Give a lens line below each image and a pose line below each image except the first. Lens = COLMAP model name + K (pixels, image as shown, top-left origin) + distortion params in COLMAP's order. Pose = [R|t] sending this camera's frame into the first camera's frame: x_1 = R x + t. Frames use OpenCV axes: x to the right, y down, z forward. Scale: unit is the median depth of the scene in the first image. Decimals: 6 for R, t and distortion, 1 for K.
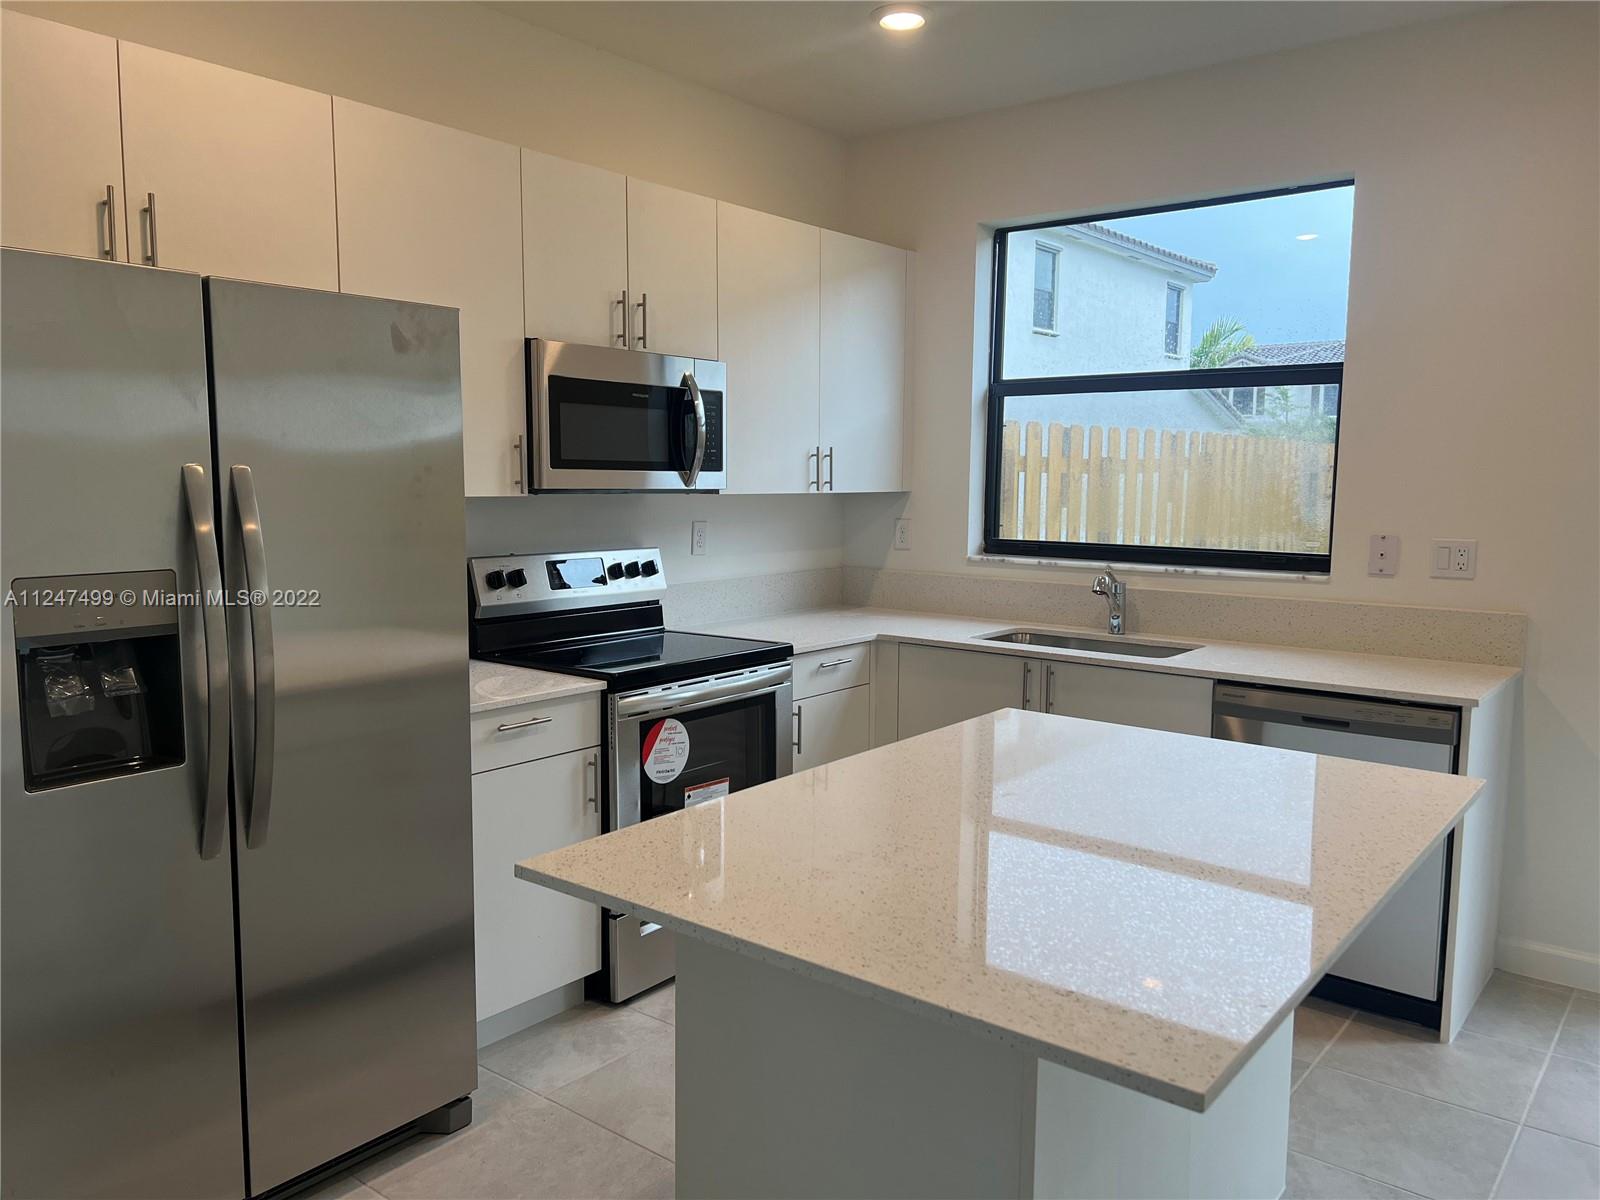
lens RADIAL K [[1193.4, 0, 800.0], [0, 1193.4, 600.0], [0, 0, 1]] dist [0.107668, -0.148120]
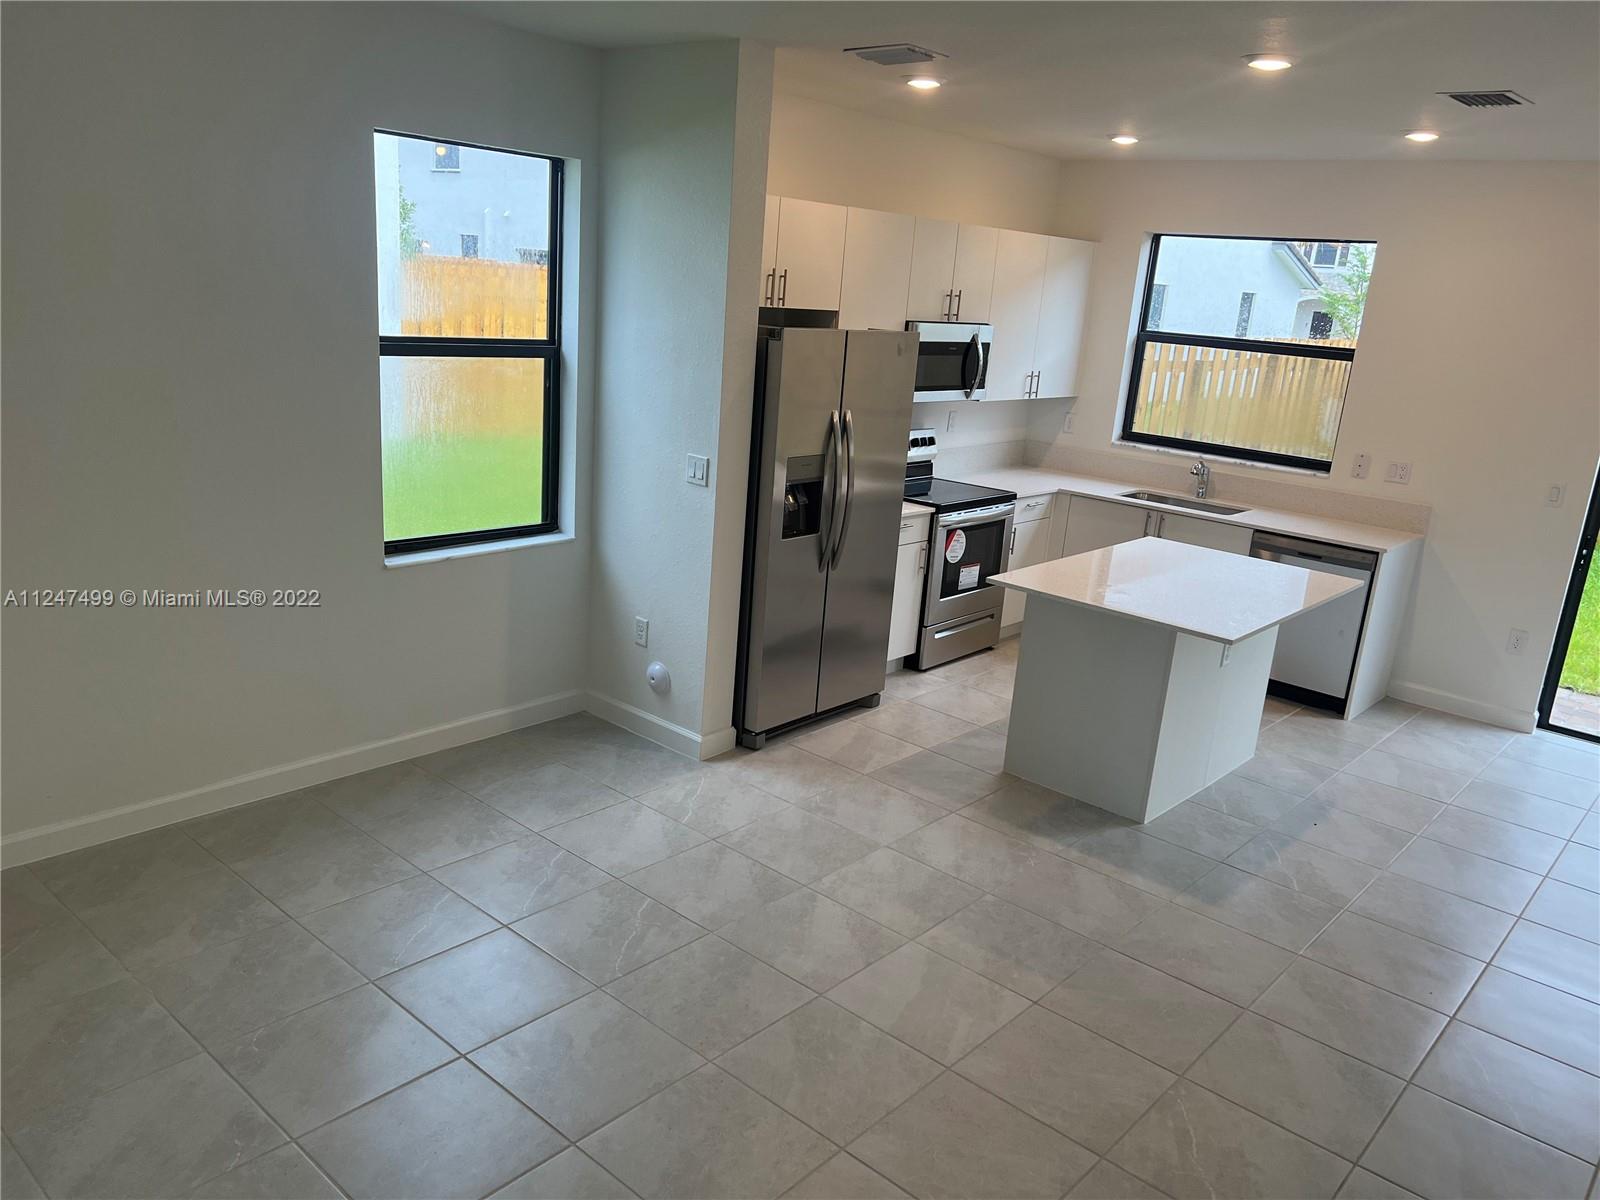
lens RADIAL K [[1200.0, 0, 793.1], [0, 1200.0, 620.2], [0, 0, 1]] dist [0.012279, -0.004438]
pose [[0.996531, 0.076120, -0.033638, -0.260753], [-0.069420, 0.983262, 0.168455, -0.052952], [0.045897, -0.165536, 0.985135, -0.786535]]
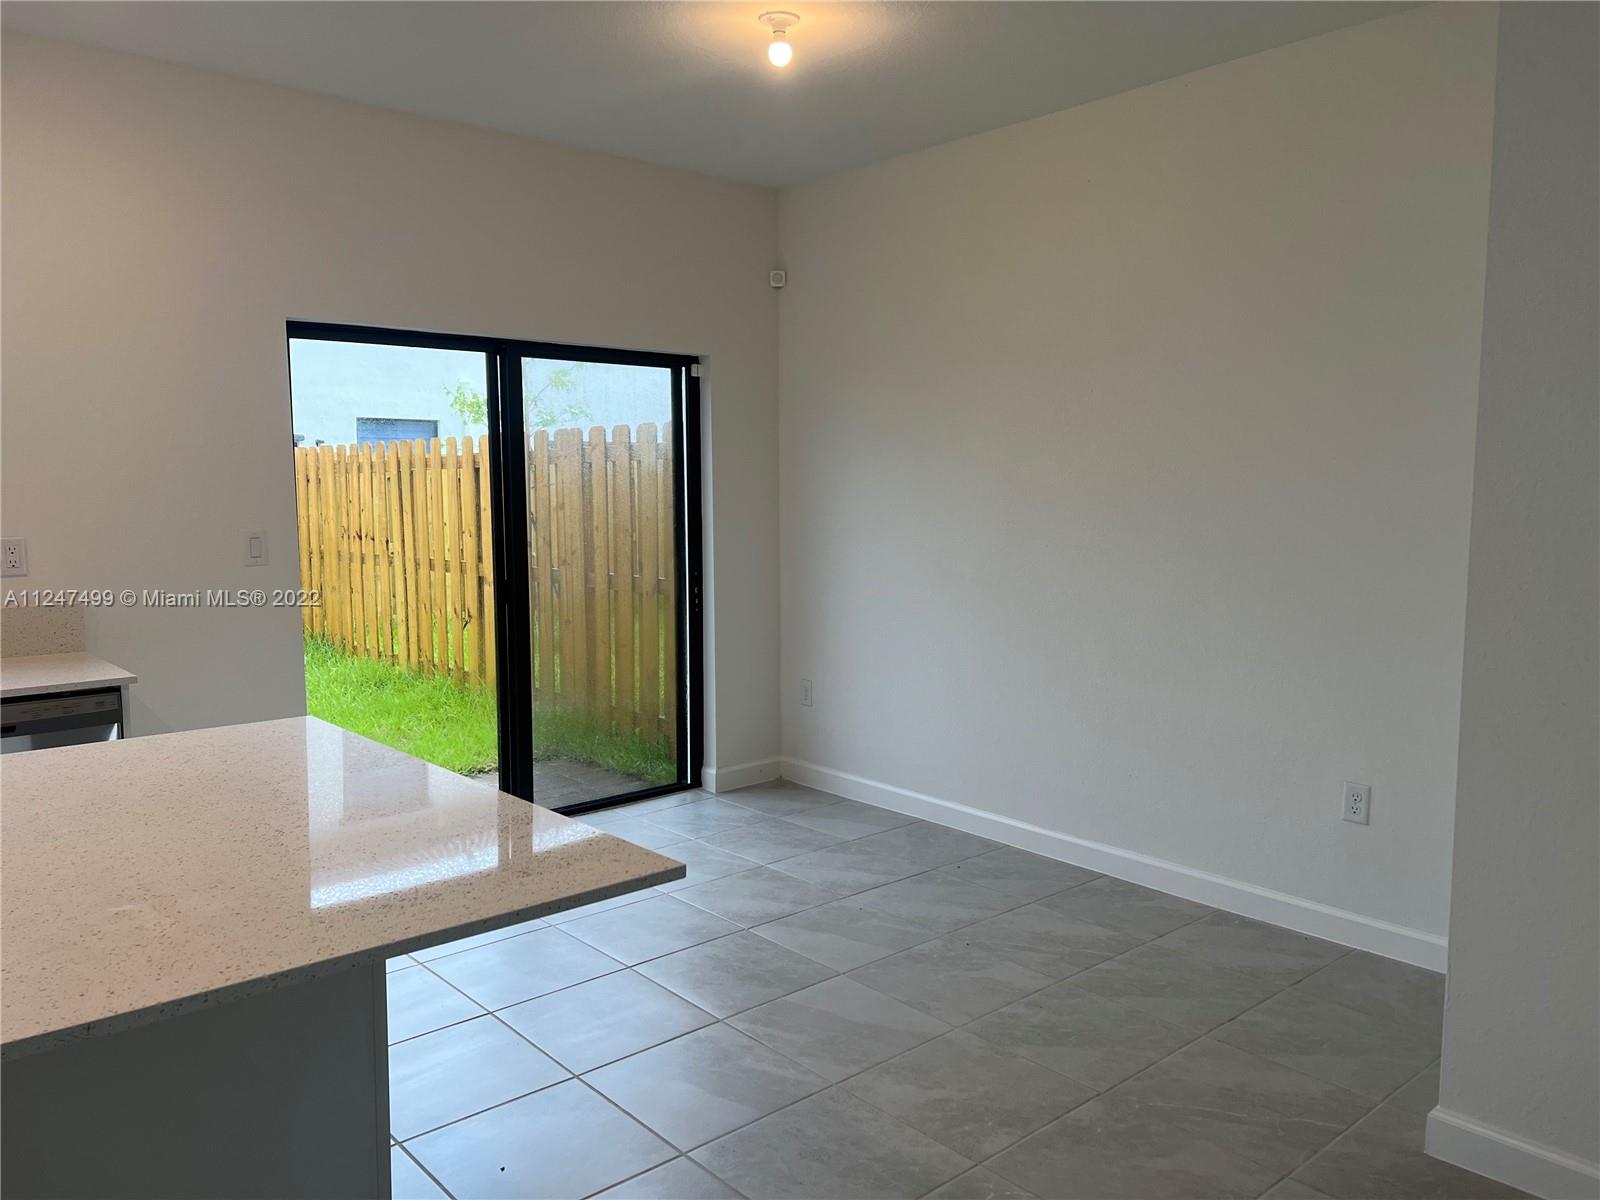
lens RADIAL K [[1193.4, 0, 800.0], [0, 1193.4, 600.0], [0, 0, 1]] dist [0.107668, -0.148120]
pose [[0.171311, -0.107343, 0.979352, -0.345595], [0.105491, 0.990331, 0.090094, -0.019702], [-0.979553, 0.087879, 0.180979, 0.157597]]
